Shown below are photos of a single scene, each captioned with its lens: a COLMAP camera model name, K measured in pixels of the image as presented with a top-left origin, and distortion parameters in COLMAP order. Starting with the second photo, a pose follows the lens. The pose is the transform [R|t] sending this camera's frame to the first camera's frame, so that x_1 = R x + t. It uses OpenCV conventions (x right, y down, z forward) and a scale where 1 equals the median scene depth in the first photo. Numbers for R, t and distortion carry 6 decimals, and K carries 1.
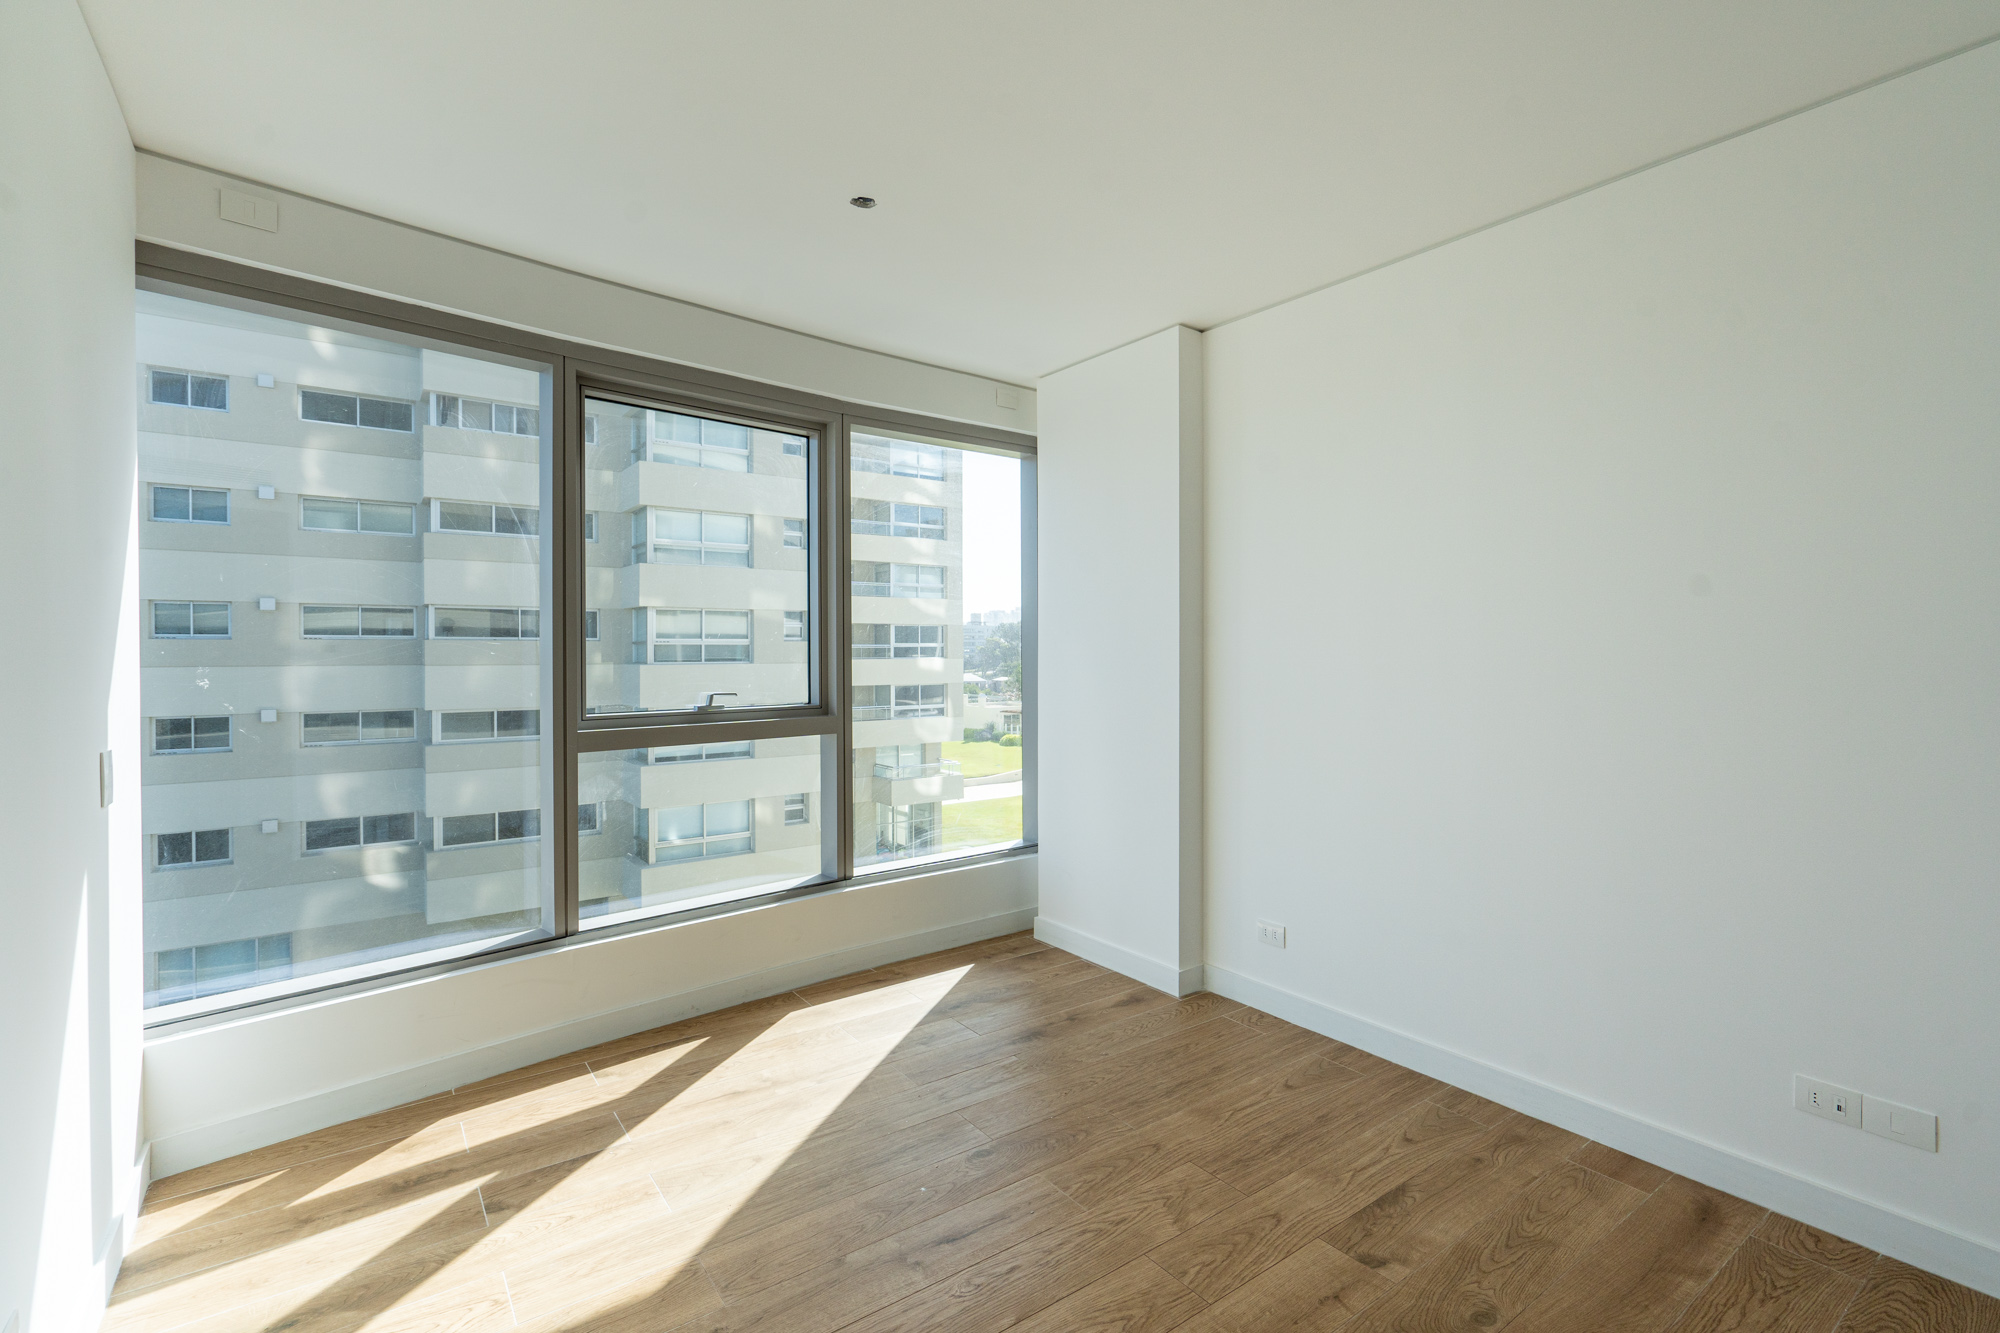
lens RADIAL K [[907.3, 0, 1003.7], [0, 907.3, 656.4], [0, 0, 1]] dist [-0.001155, 0.000711]
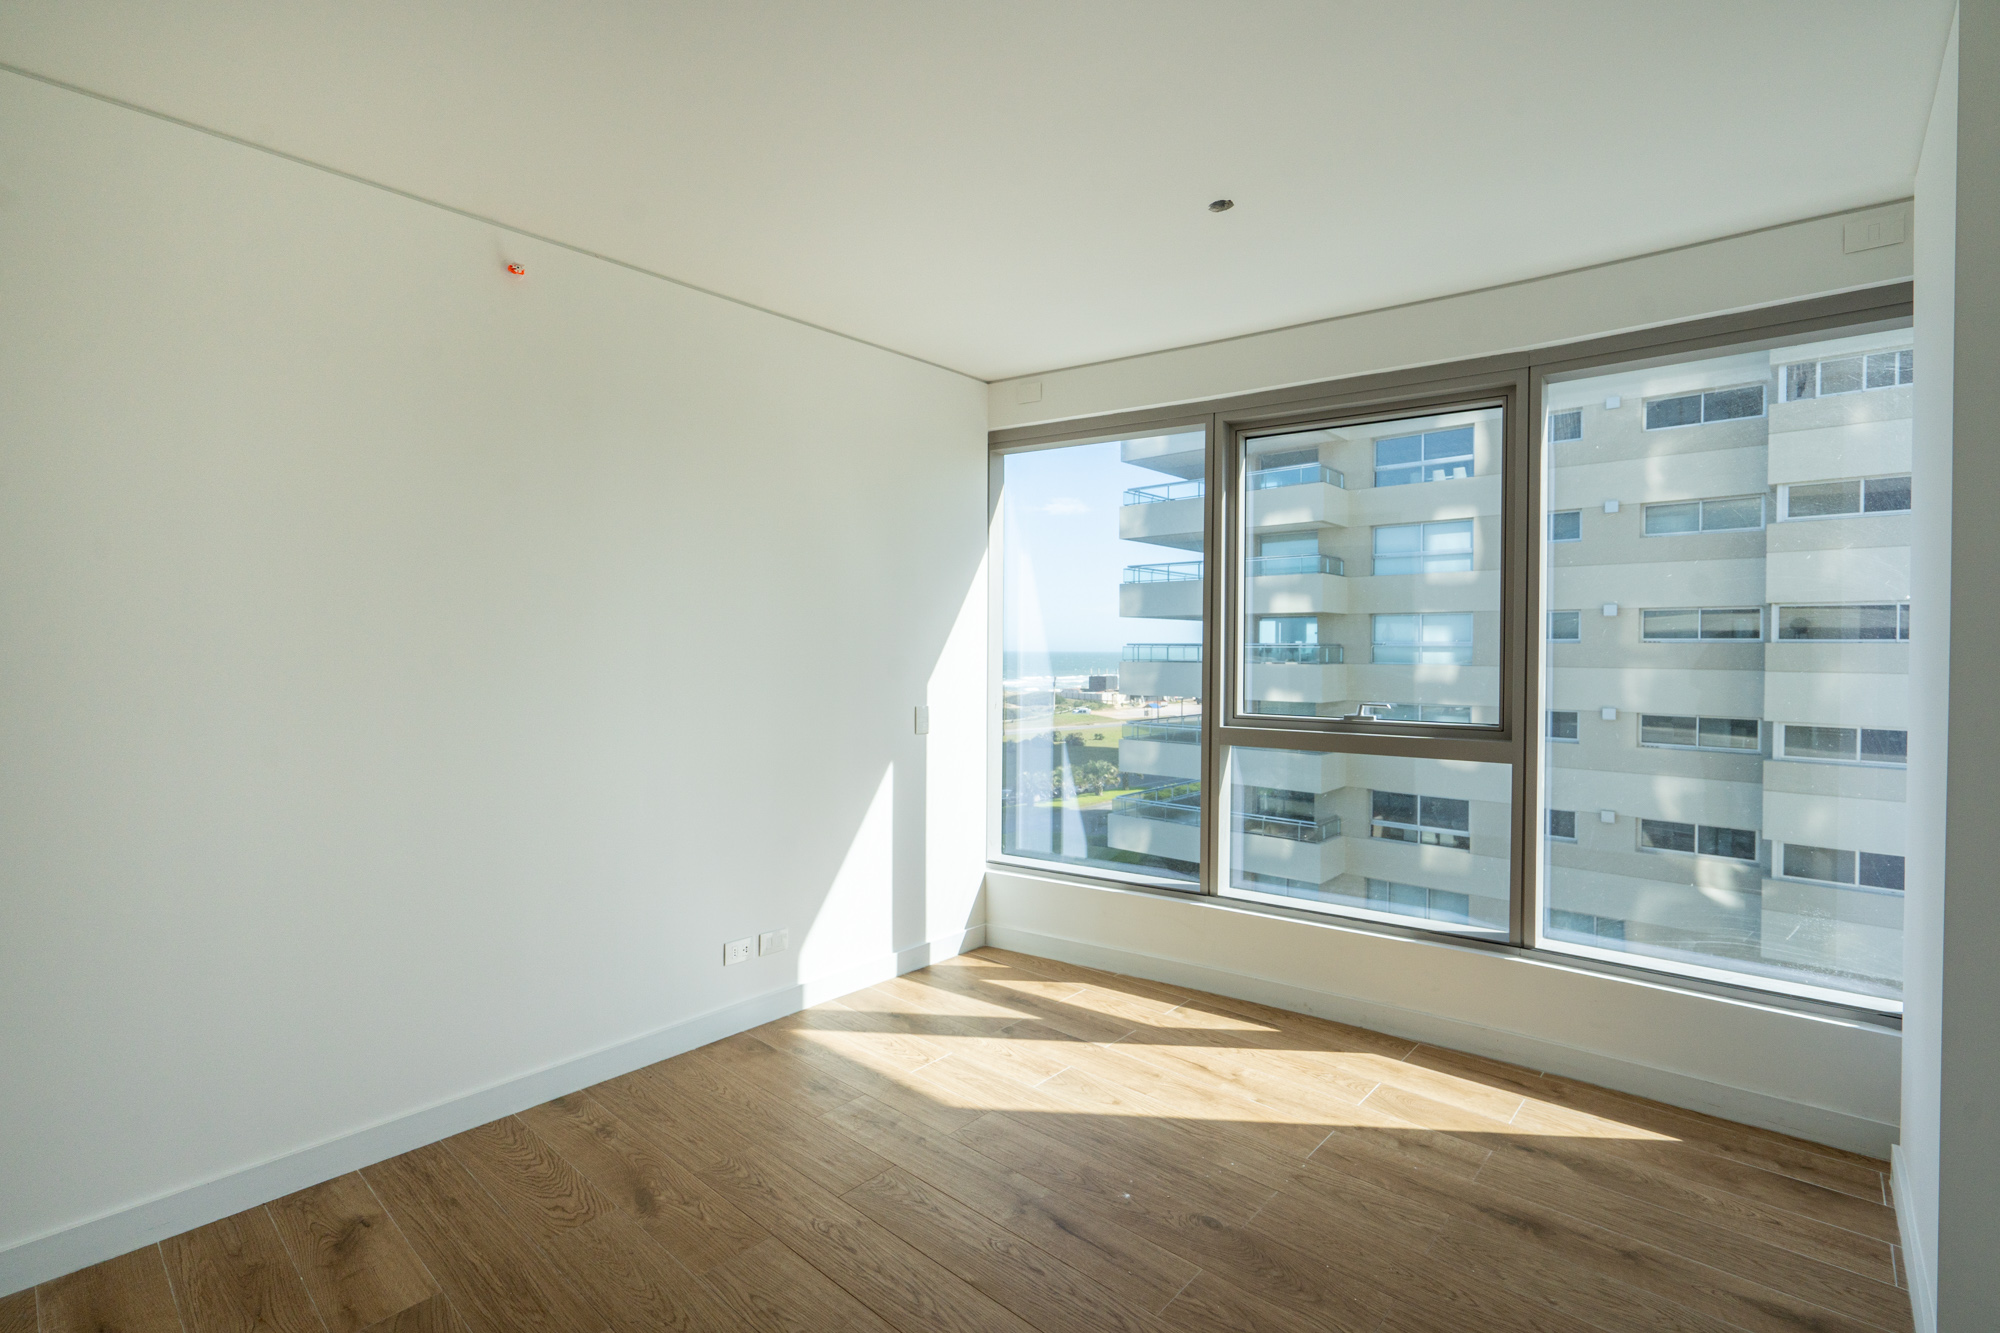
lens RADIAL K [[907.3, 0, 1003.7], [0, 907.3, 656.4], [0, 0, 1]] dist [-0.001155, 0.000711]
pose [[0.215374, 0.010103, -0.976479, 0.081510], [-0.012356, 0.999895, 0.007620, -0.001931], [0.976453, 0.010424, 0.215476, 0.060445]]
